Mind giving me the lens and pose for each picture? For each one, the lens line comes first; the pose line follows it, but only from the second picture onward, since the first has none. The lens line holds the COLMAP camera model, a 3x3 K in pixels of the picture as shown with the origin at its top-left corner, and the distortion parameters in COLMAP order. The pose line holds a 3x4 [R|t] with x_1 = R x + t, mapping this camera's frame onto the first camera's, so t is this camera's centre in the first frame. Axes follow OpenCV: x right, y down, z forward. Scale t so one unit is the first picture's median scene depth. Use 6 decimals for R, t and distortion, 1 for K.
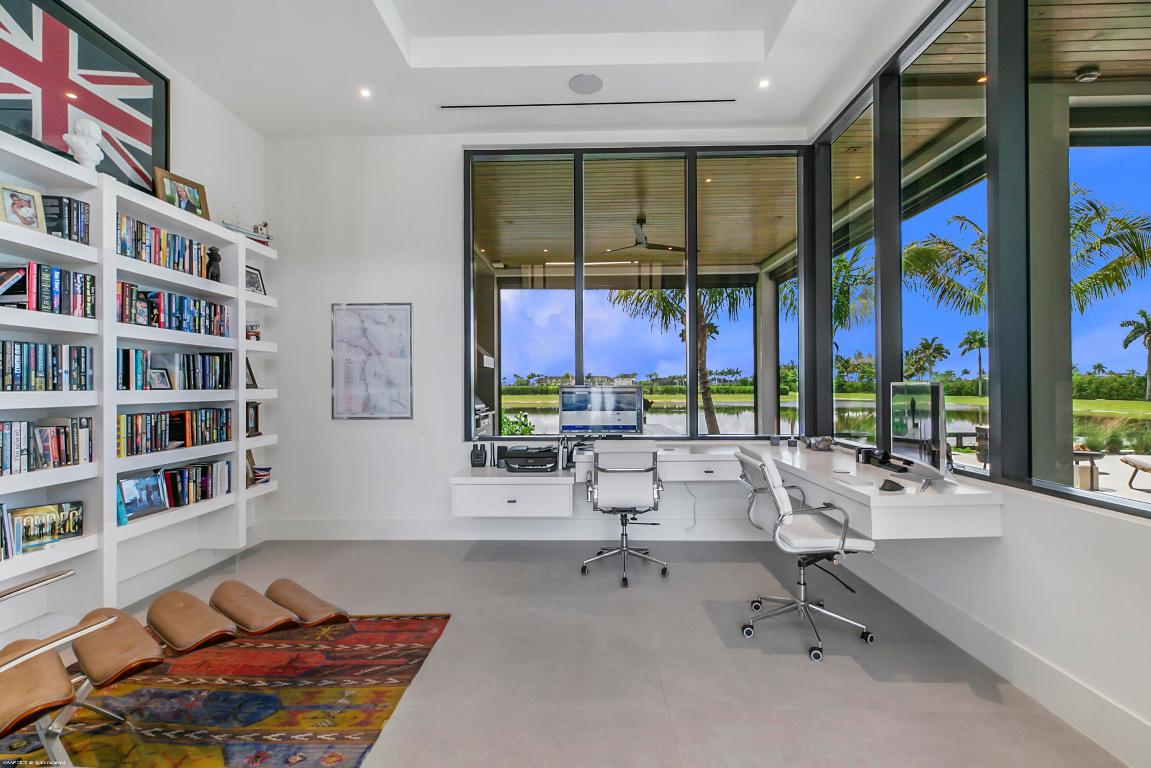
lens RADIAL K [[527.6, 0, 577.4], [0, 527.6, 383.0], [0, 0, 1]] dist [-0.003201, -0.000323]
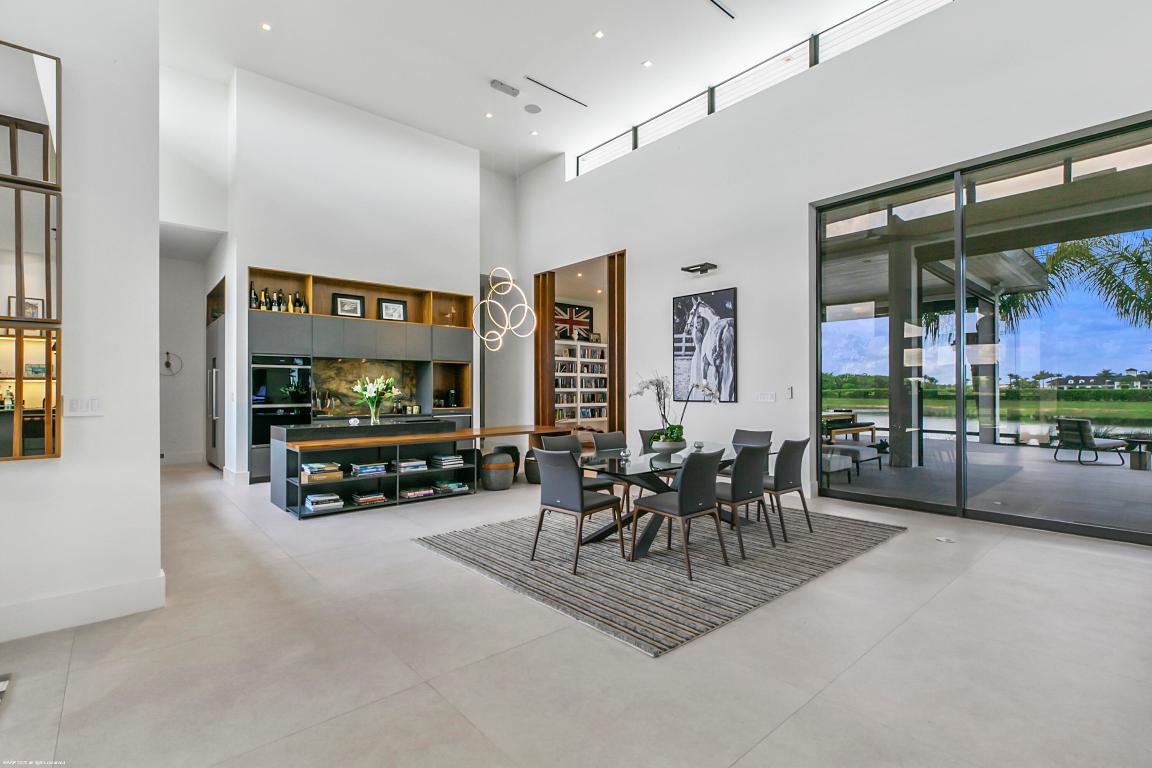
lens RADIAL K [[528.1, 0, 573.3], [0, 528.1, 387.3], [0, 0, 1]] dist [-0.003201, -0.000323]
pose [[0.686024, 0.004335, -0.727566, 2.201605], [-0.000794, 0.999986, 0.005209, -0.016195], [0.727578, -0.002996, 0.686018, -1.993111]]
